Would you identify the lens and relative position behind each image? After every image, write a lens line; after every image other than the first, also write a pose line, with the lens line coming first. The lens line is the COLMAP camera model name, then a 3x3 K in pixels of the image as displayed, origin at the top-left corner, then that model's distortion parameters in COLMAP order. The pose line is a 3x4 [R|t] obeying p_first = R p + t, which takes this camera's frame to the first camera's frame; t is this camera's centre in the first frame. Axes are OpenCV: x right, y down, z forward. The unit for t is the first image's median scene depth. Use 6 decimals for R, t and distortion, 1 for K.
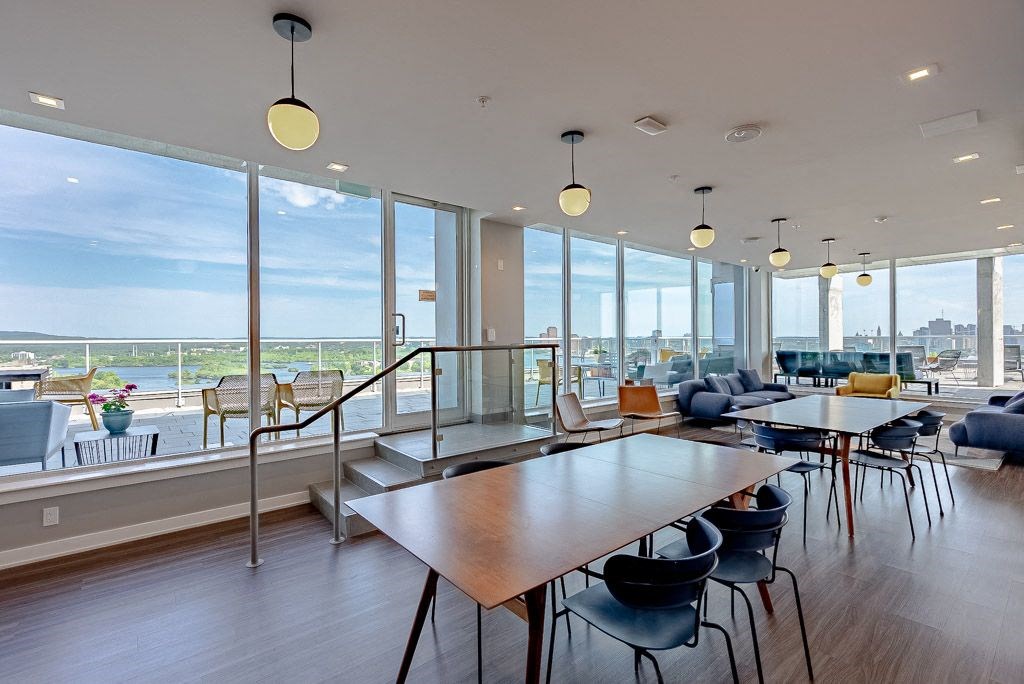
lens RADIAL K [[462.7, 0, 512.0], [0, 462.7, 342.0], [0, 0, 1]] dist [0.000726, 0.000232]
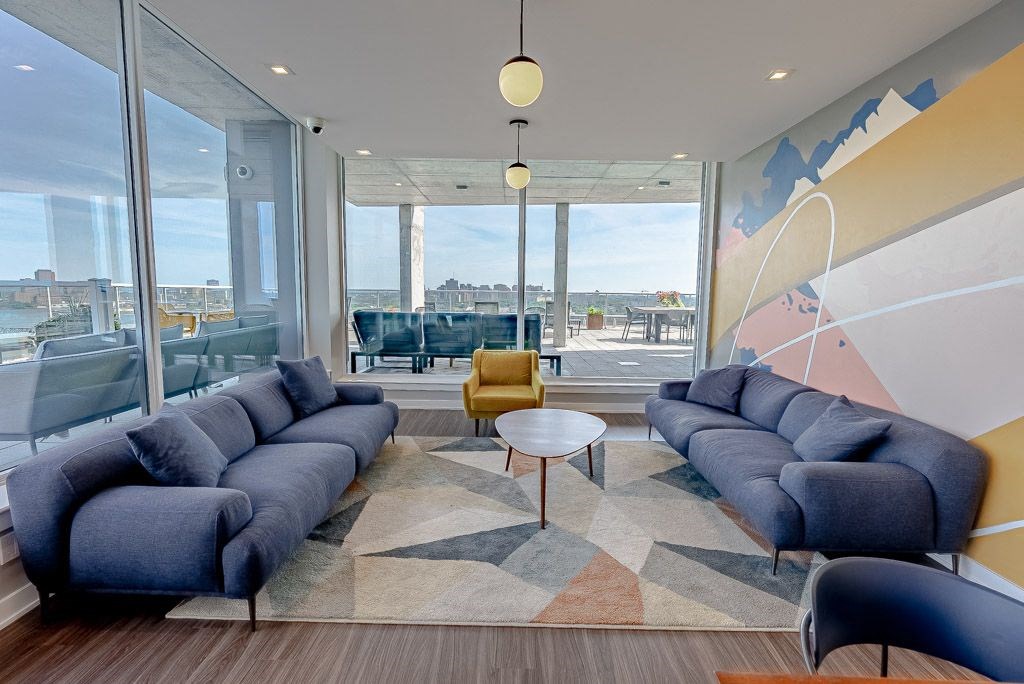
lens RADIAL K [[462.7, 0, 512.0], [0, 462.7, 342.0], [0, 0, 1]] dist [0.000726, 0.000232]
pose [[0.639389, -0.063708, 0.766240, 0.268863], [-0.011557, 0.995652, 0.092426, 0.001357], [-0.768797, -0.067951, 0.635872, 0.507743]]
